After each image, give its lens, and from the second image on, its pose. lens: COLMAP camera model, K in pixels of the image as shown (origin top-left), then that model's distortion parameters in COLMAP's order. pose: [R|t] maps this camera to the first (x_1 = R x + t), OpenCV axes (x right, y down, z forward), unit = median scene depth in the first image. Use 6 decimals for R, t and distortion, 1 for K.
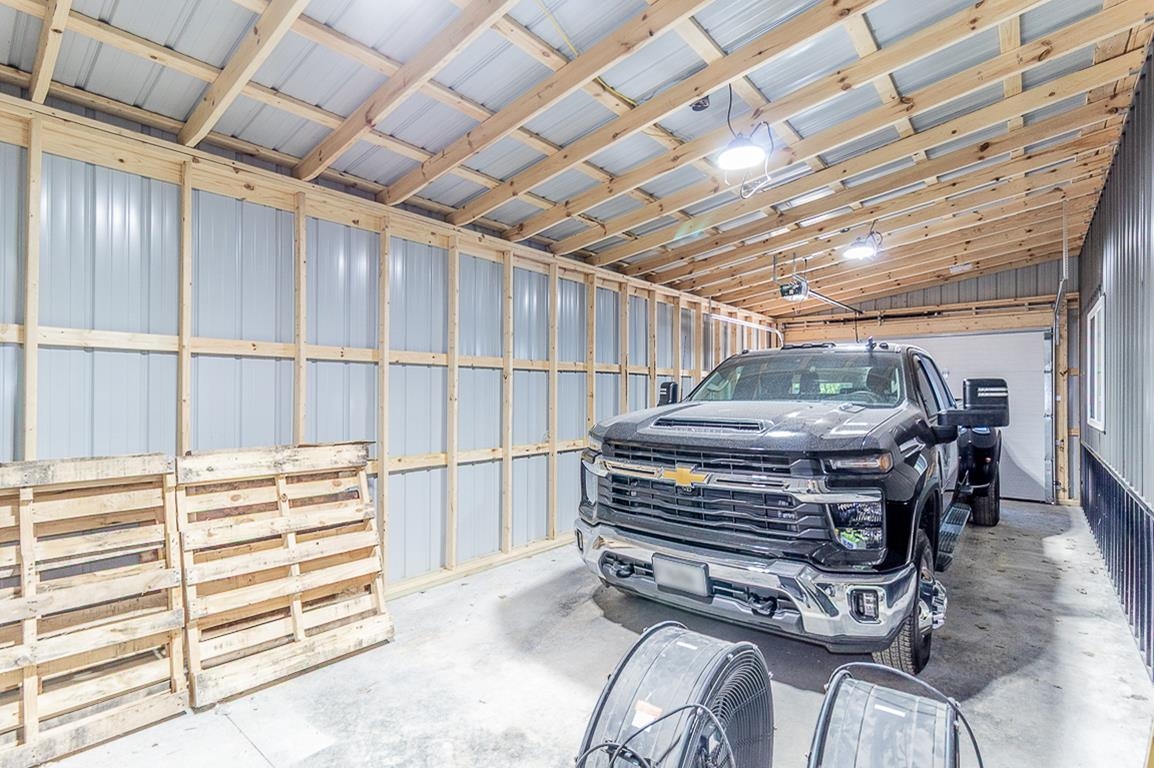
lens RADIAL K [[543.3, 0, 577.0], [0, 543.3, 384.0], [0, 0, 1]] dist [0.000573, 0.000108]
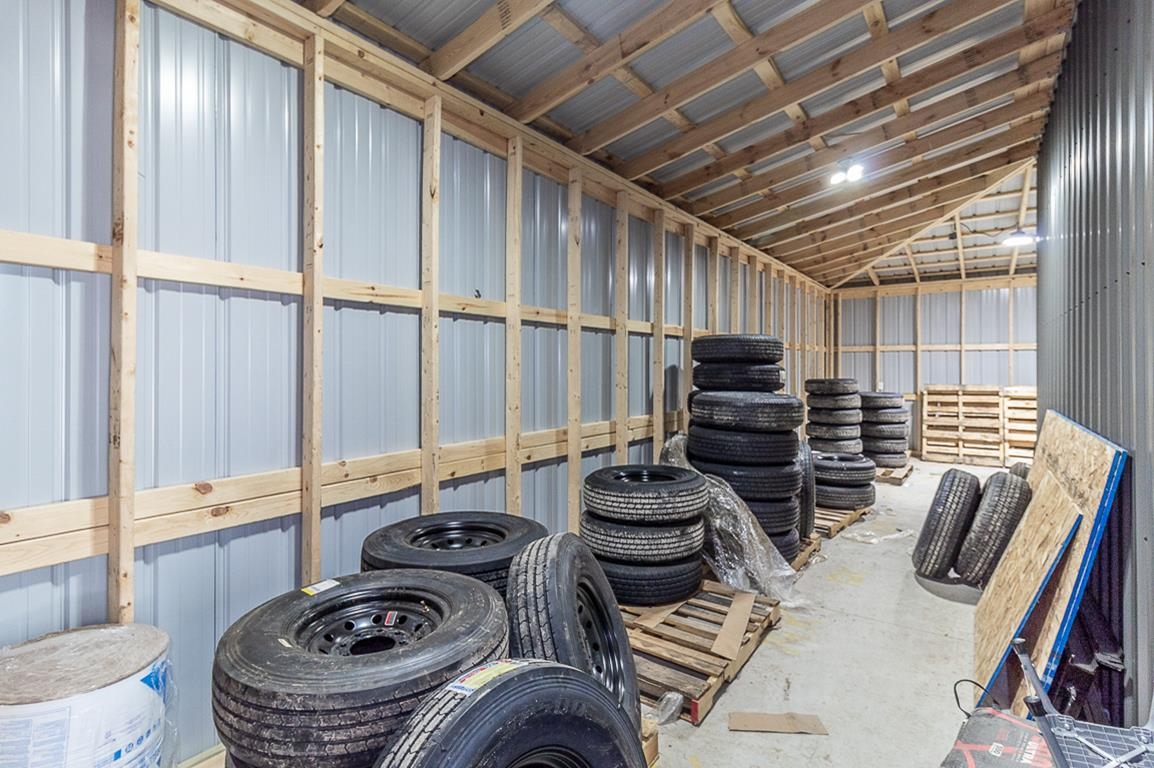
lens RADIAL K [[544.3, 0, 579.1], [0, 544.3, 361.2], [0, 0, 1]] dist [0.000769, 0.000351]
pose [[0.070481, -0.006716, -0.997491, 2.155394], [0.006476, 0.999959, -0.006275, 0.002004], [0.997492, -0.006017, 0.070521, -1.581810]]
